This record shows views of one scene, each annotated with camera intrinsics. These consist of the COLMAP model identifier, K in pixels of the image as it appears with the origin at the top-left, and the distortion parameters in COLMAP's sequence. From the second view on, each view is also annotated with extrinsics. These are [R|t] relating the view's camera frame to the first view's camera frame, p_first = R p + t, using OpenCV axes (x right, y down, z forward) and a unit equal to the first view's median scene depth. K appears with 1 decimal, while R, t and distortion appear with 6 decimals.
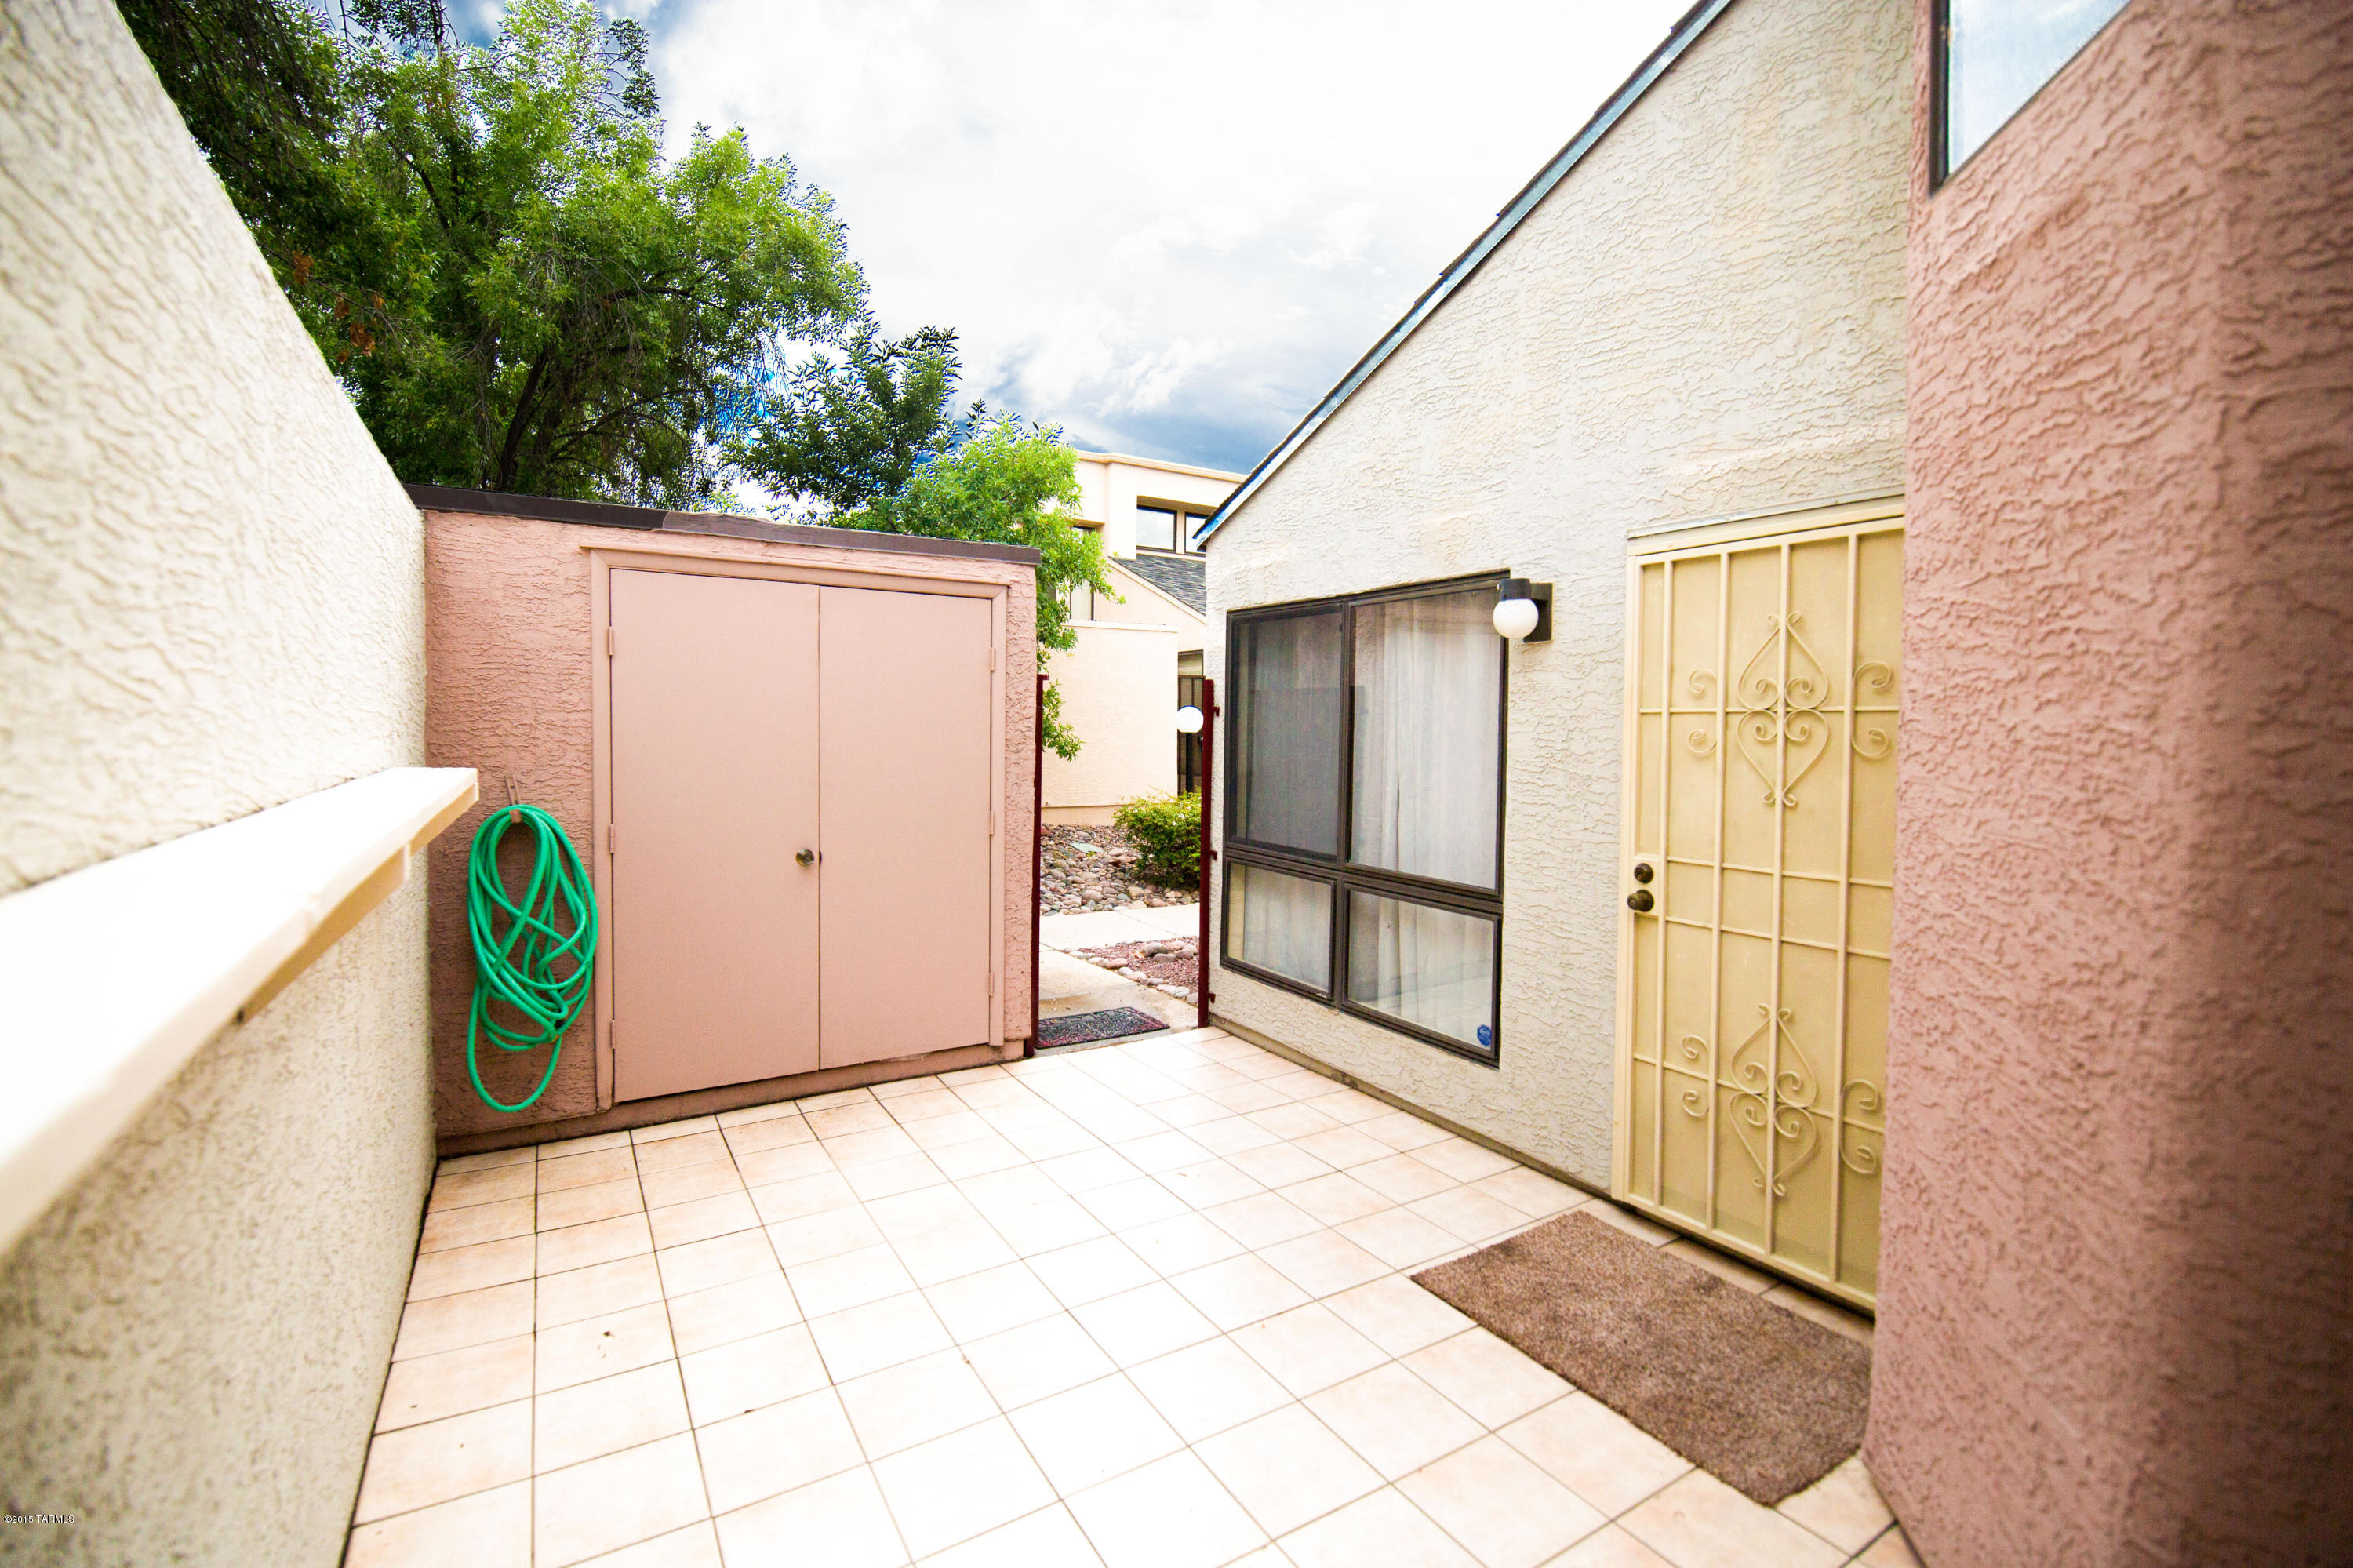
lens RADIAL K [[1035.8, 0, 1172.5], [0, 1035.8, 762.0], [0, 0, 1]] dist [-0.000912, -0.000370]
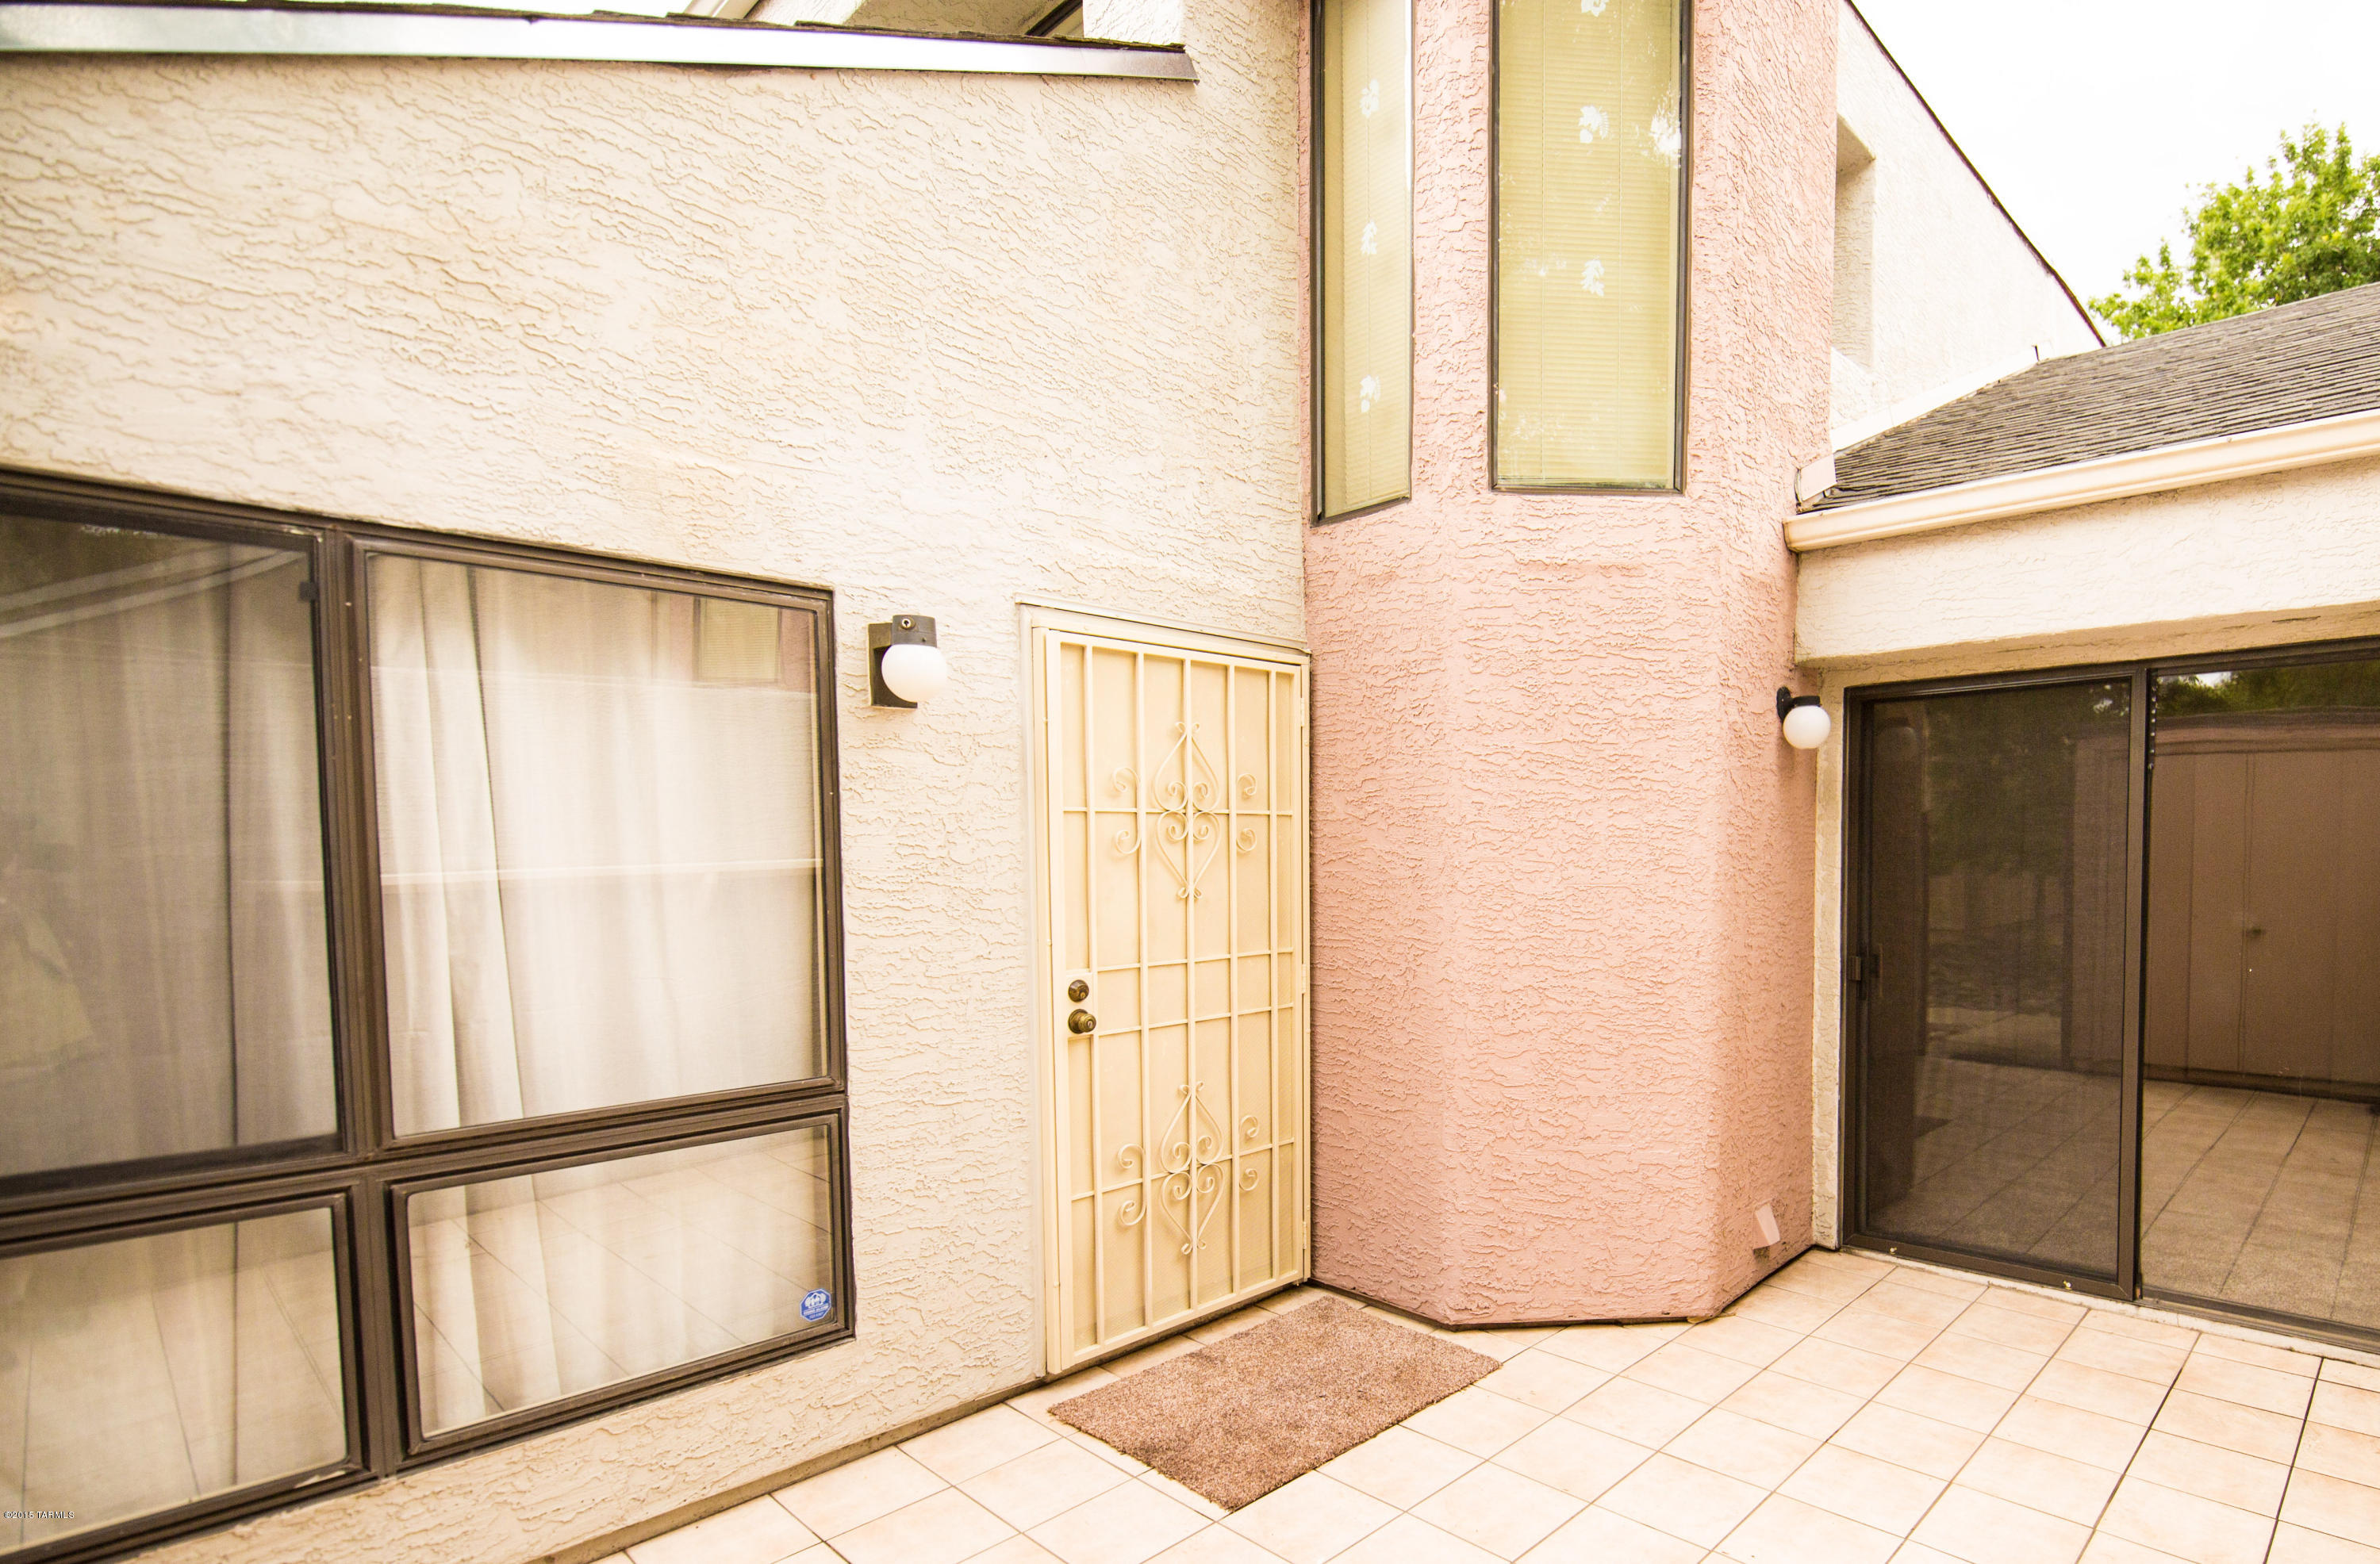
lens RADIAL K [[1212.3, 0, 1416.0], [0, 1212.3, 919.6], [0, 0, 1]] dist [0.001676, -0.011359]
pose [[-0.305623, -0.065847, 0.949873, -0.575864], [0.037489, 0.996000, 0.081107, -0.026143], [-0.951414, 0.060398, -0.301932, 0.953035]]
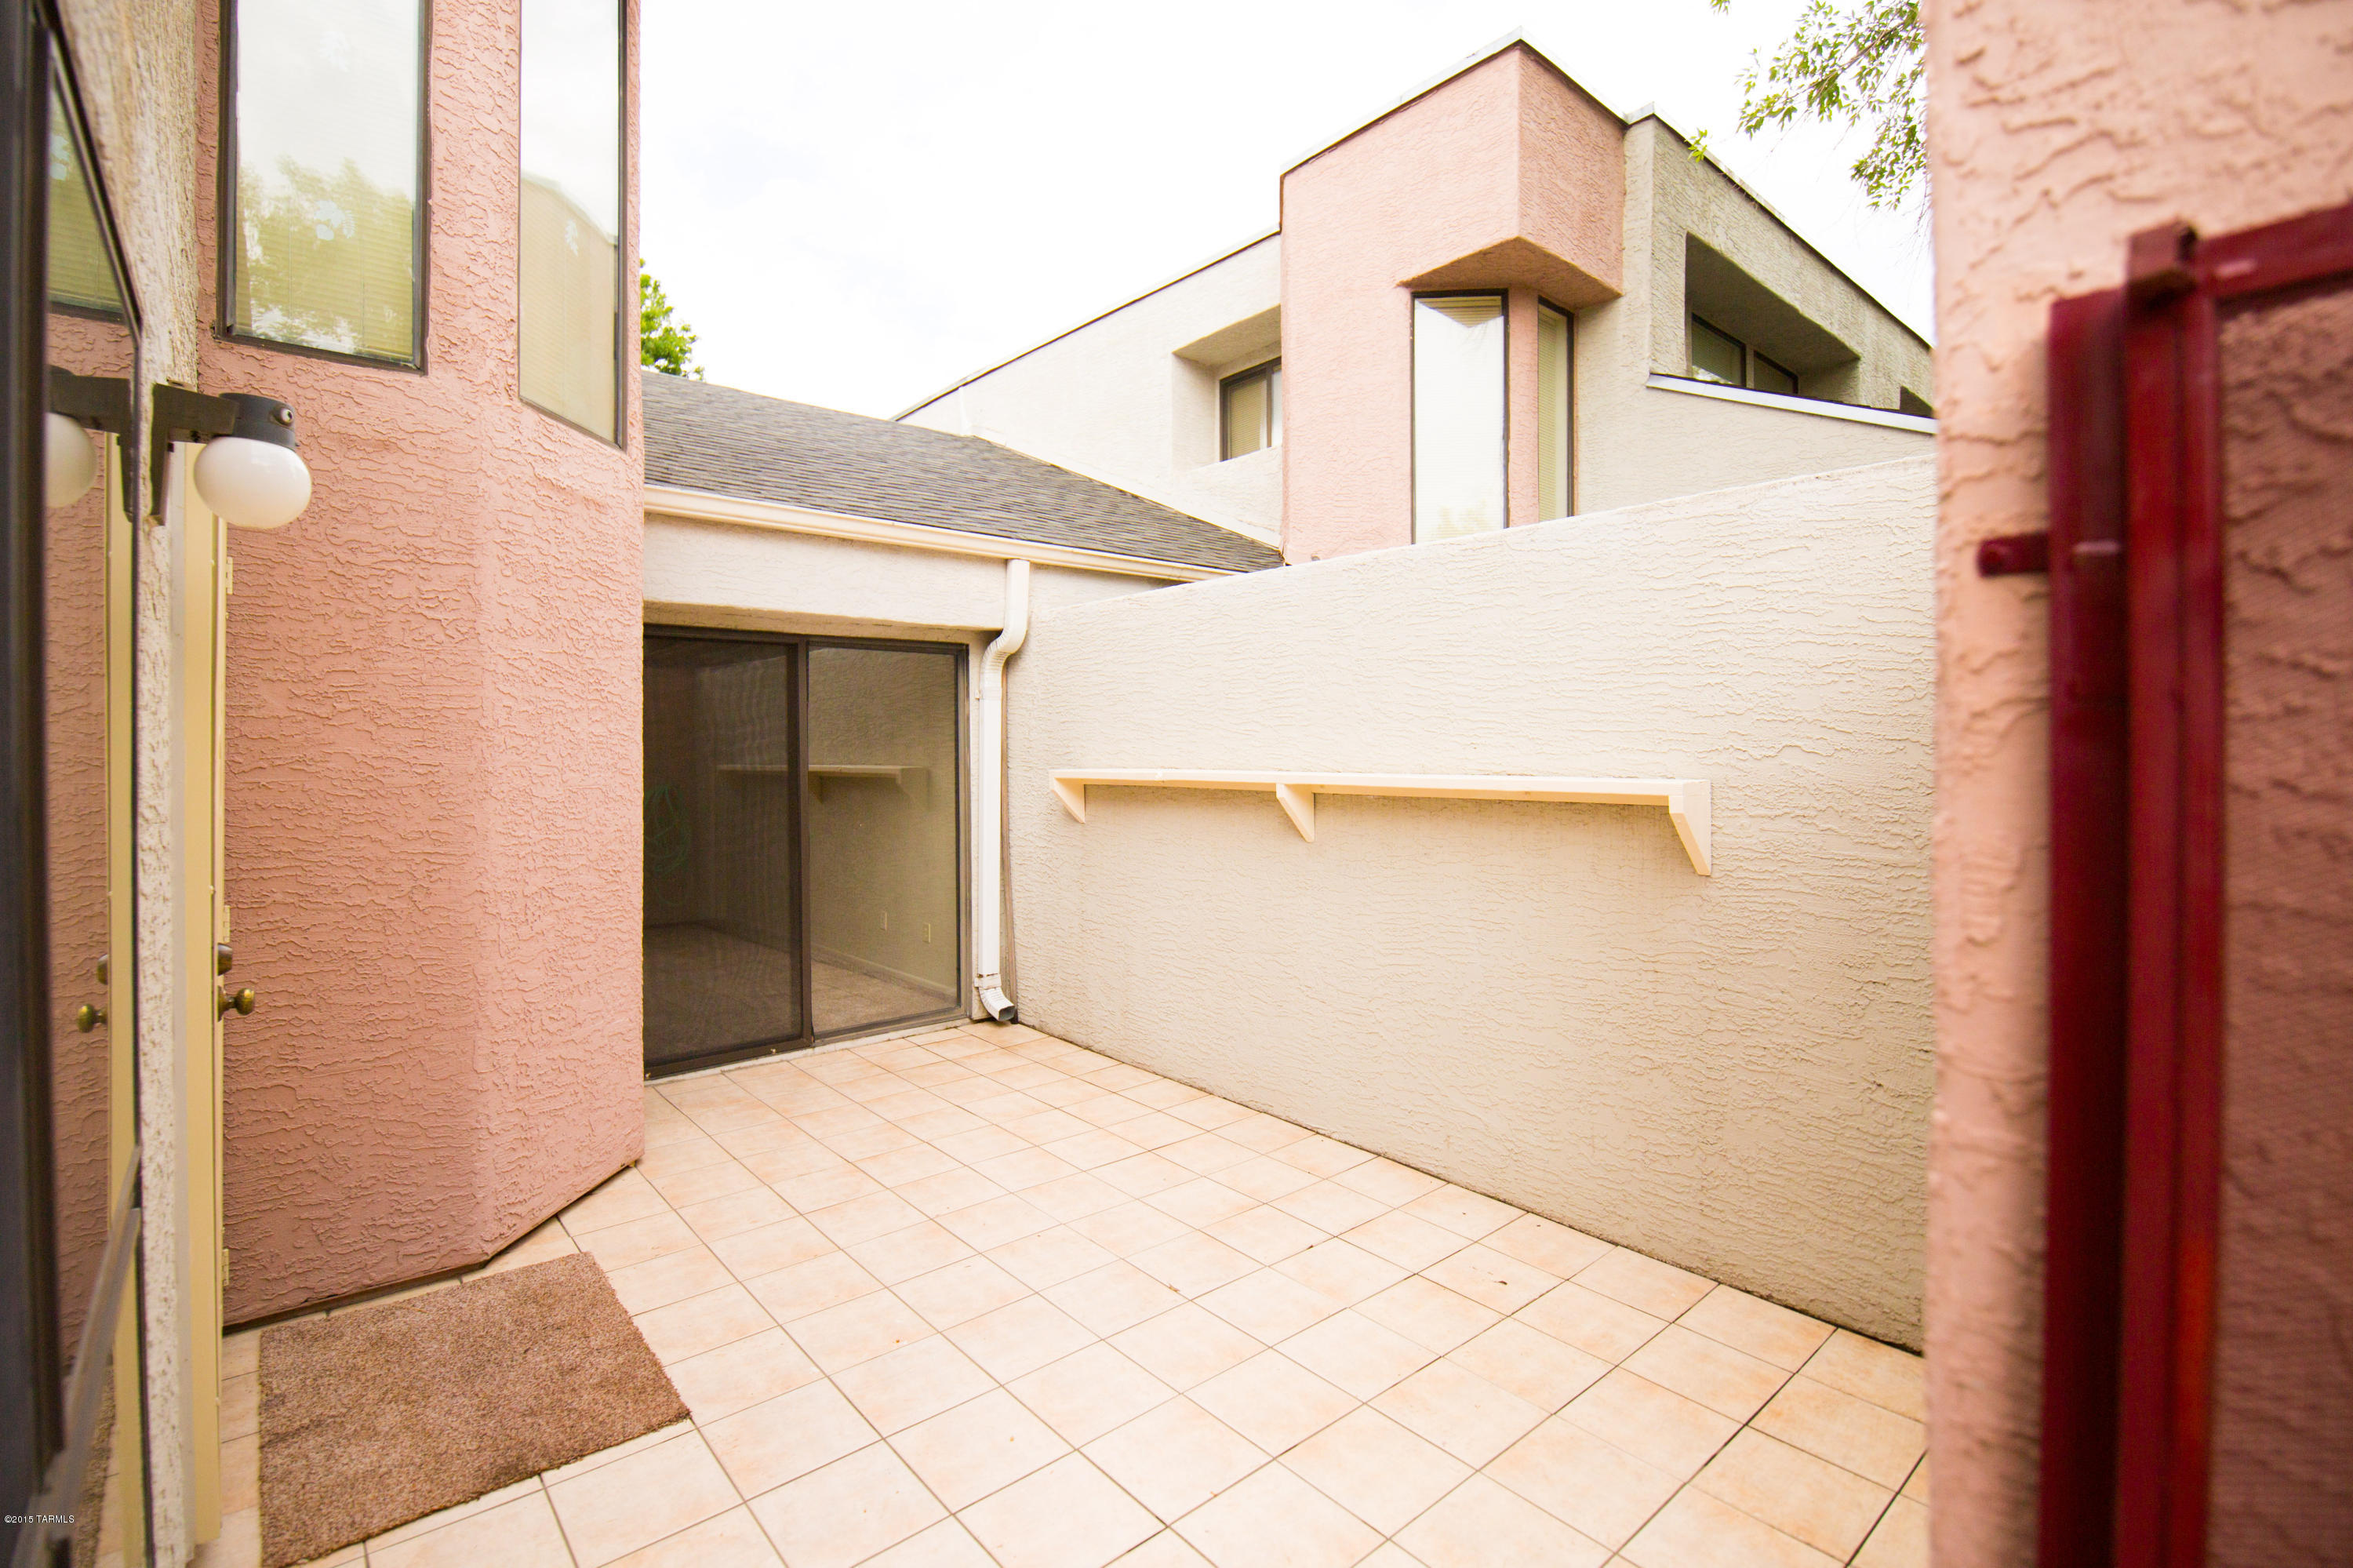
lens RADIAL K [[1073.3, 0, 1166.7], [0, 1073.3, 764.5], [0, 0, 1]] dist [-0.004681, -0.000807]
pose [[-0.986863, -0.007535, -0.161383, 0.005519], [-0.015674, 0.998665, 0.049217, -0.044363], [0.160797, 0.051100, -0.985664, 1.574521]]
